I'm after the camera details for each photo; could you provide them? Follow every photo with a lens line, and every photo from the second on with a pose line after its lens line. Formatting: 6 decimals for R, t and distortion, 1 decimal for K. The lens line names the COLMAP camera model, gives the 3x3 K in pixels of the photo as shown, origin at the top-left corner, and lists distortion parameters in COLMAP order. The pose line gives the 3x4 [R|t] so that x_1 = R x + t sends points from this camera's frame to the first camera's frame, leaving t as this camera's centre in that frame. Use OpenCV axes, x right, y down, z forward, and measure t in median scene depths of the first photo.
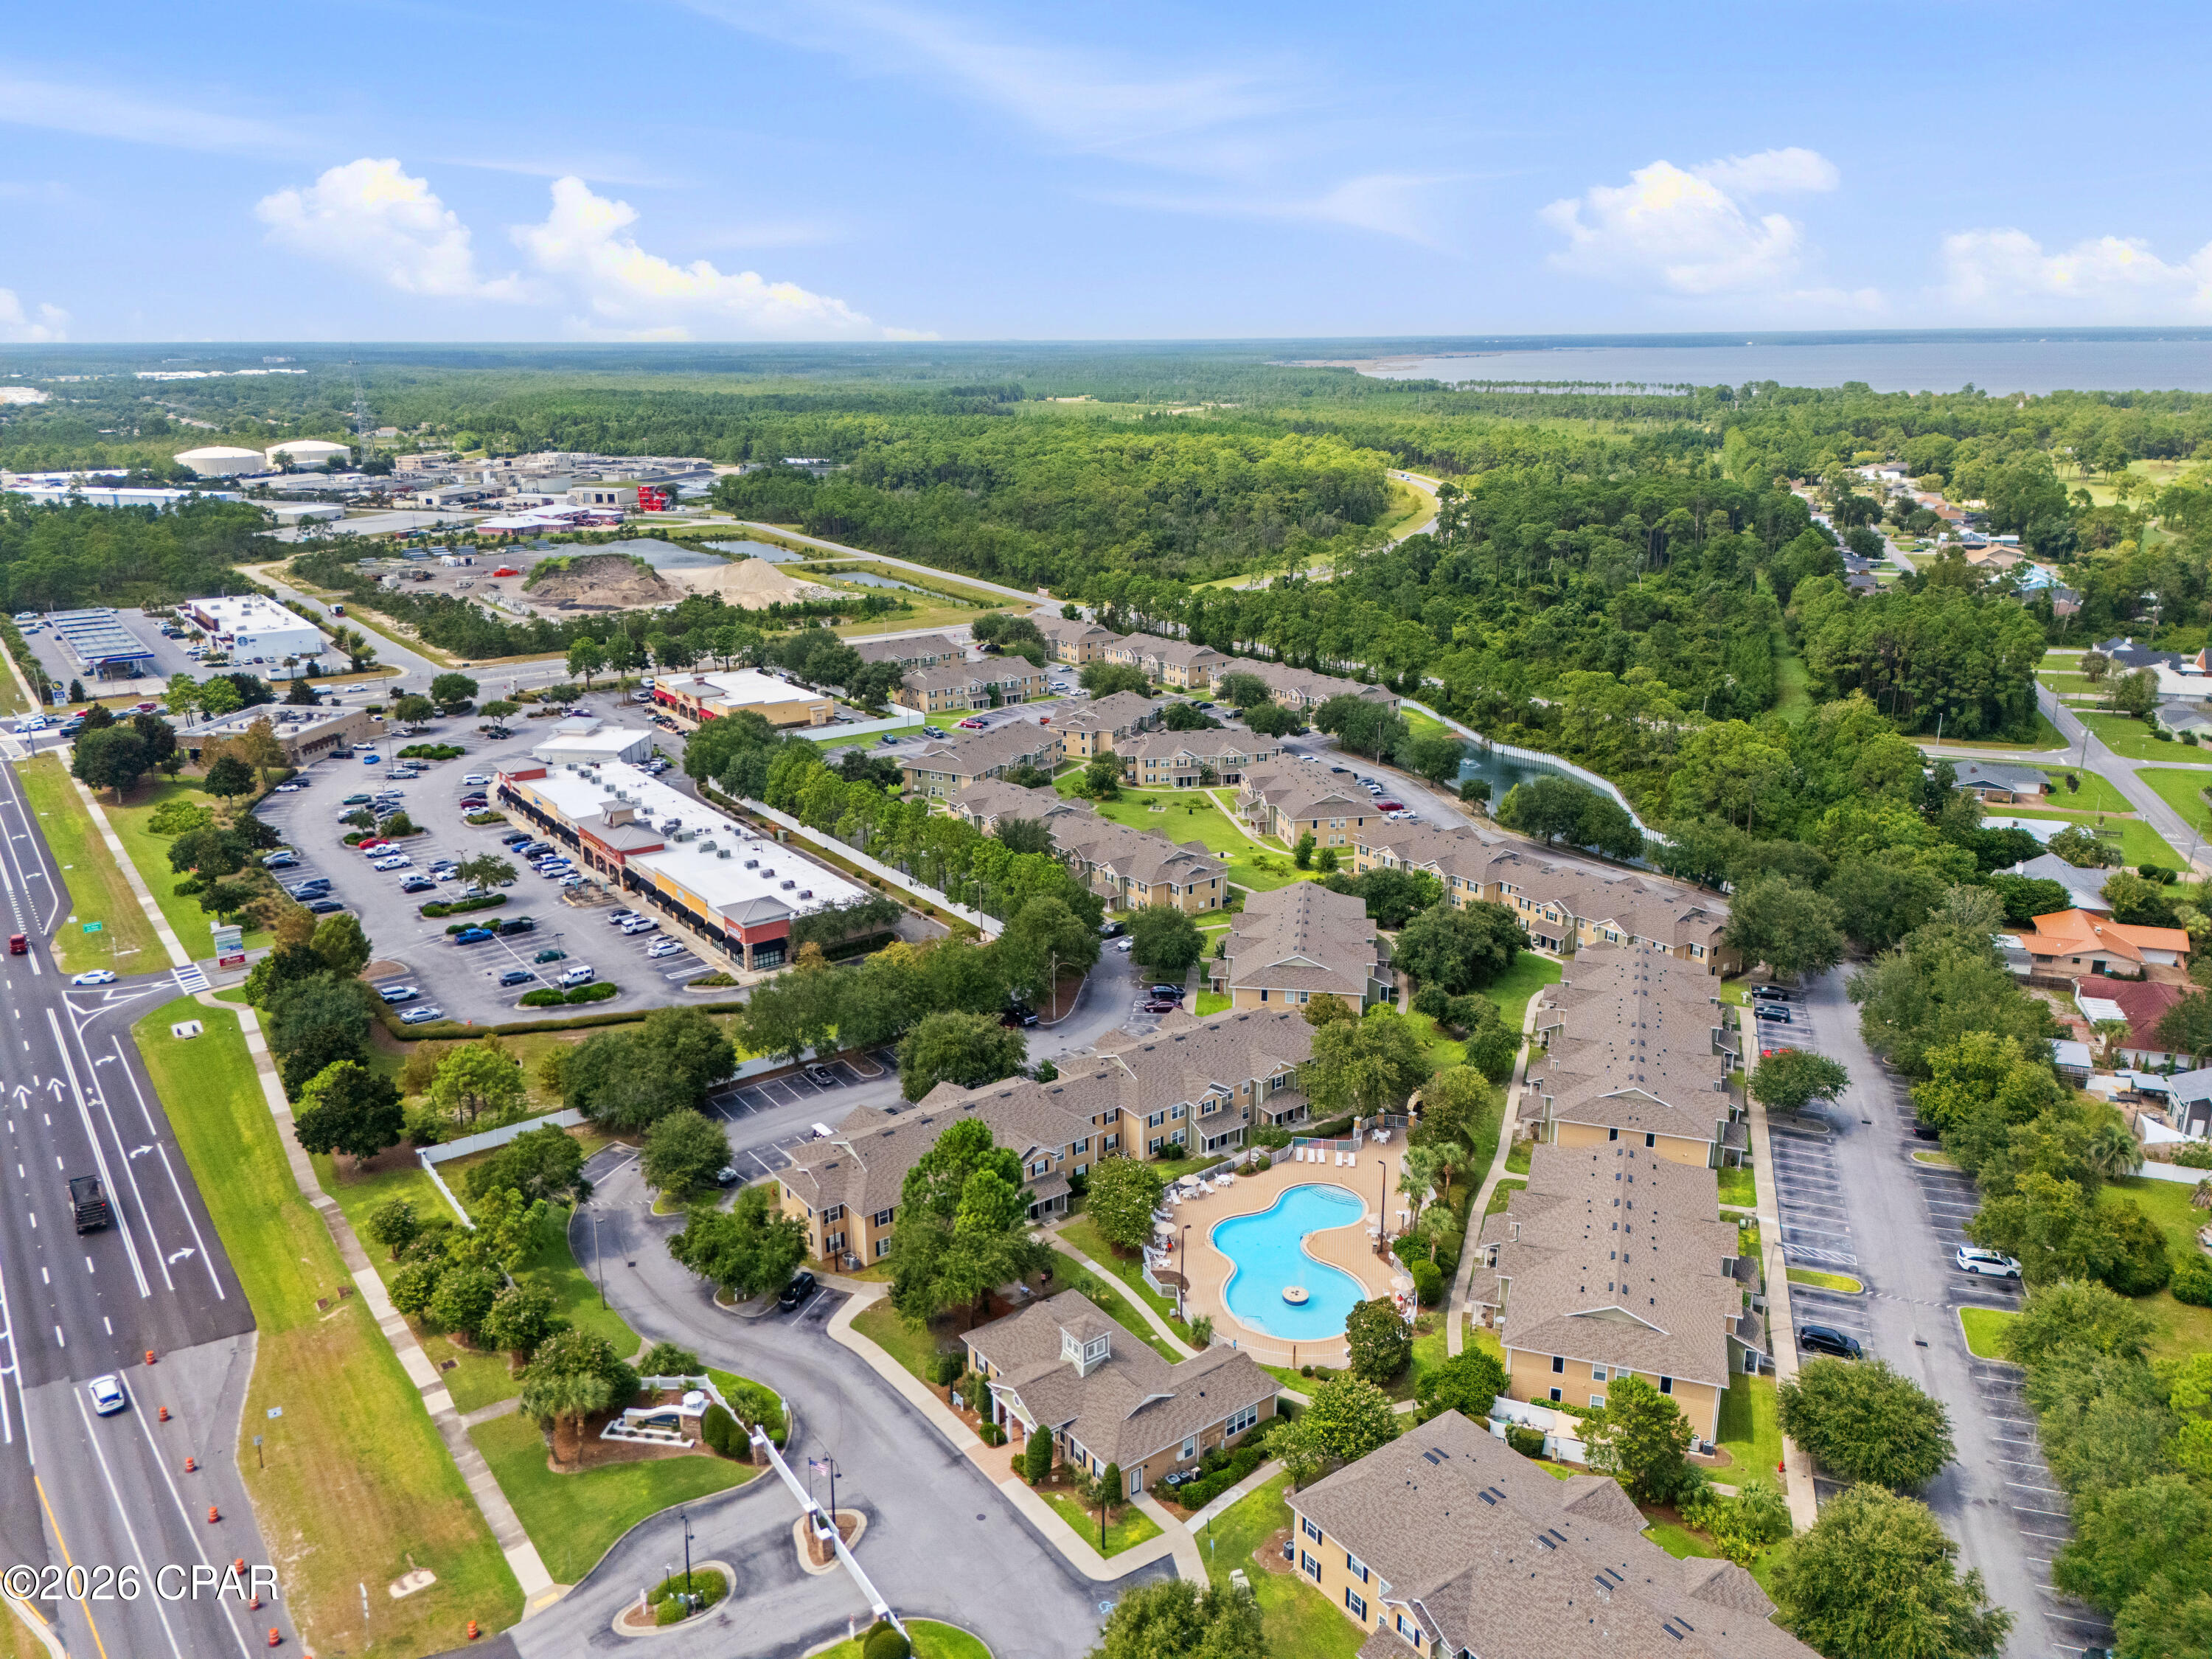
lens RADIAL K [[1622.3, 0, 1106.0], [0, 1622.3, 829.5], [0, 0, 1]] dist [0.045496, 0.000626]
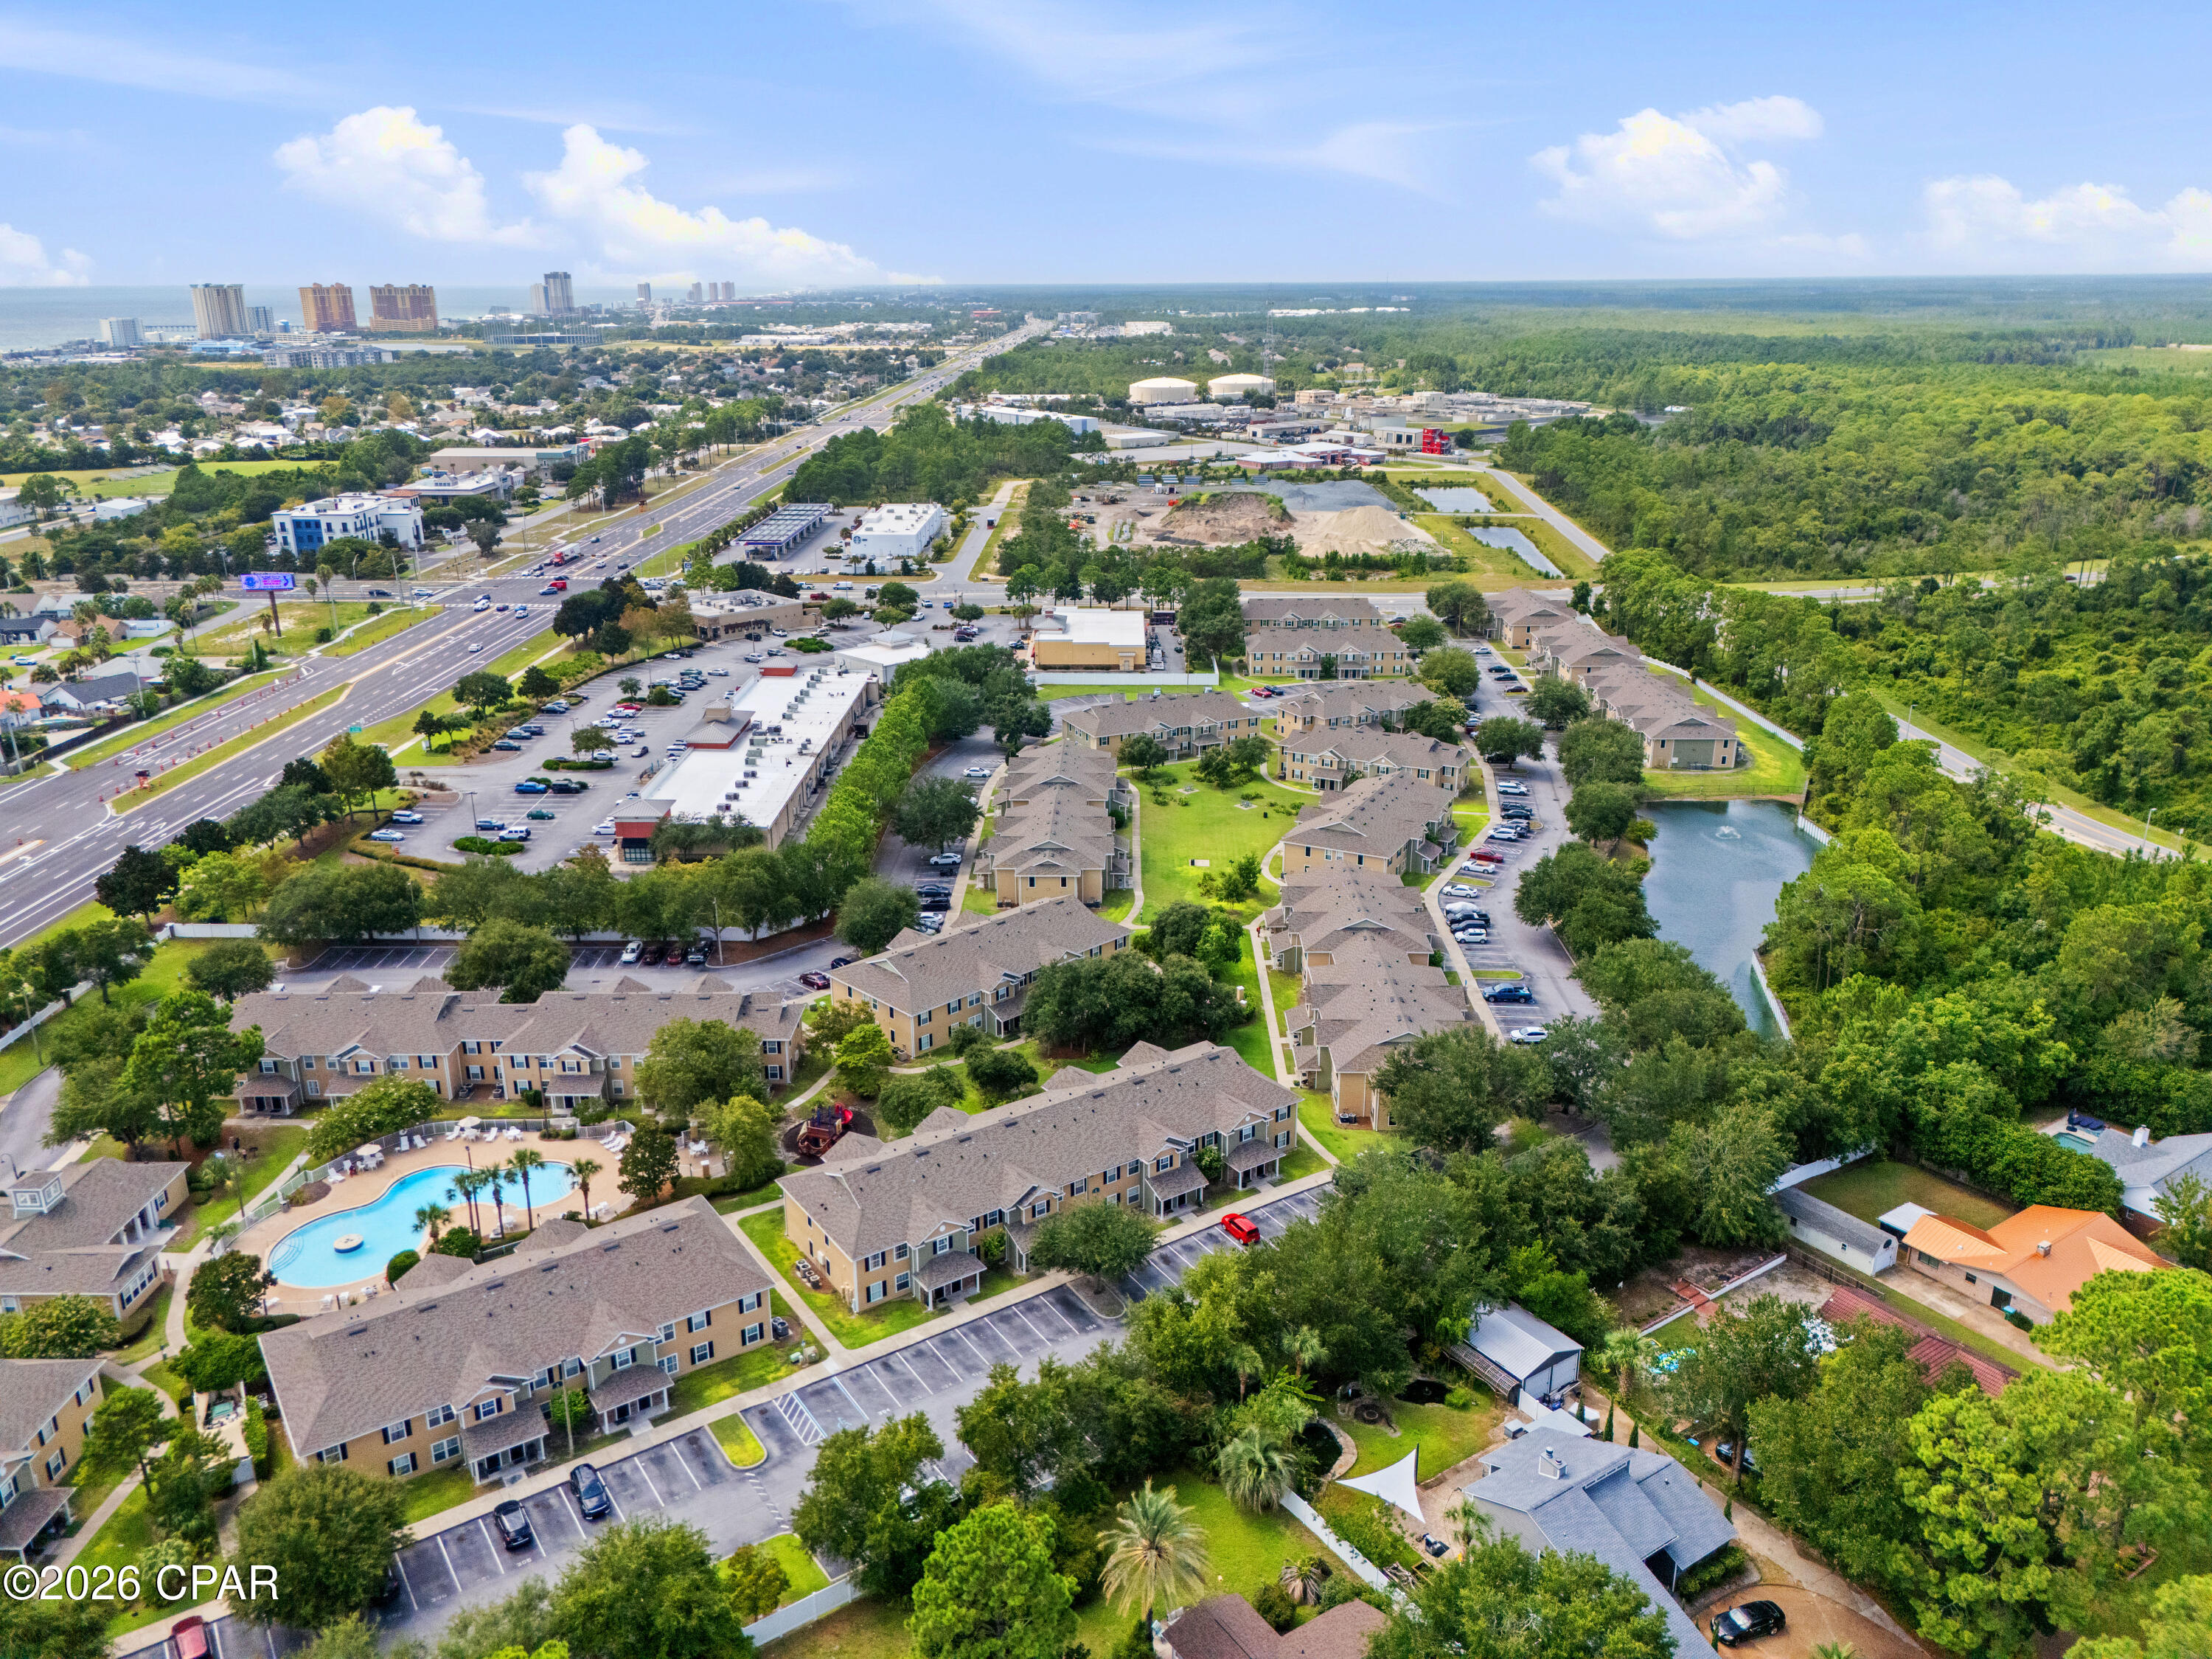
lens RADIAL K [[1622.3, 0, 1106.0], [0, 1622.3, 829.5], [0, 0, 1]] dist [0.045496, 0.000626]
pose [[0.794885, 0.196729, -0.573983, 0.584533], [-0.176537, 0.980039, 0.091423, -0.081460], [0.580511, 0.028658, 0.813748, 0.245703]]
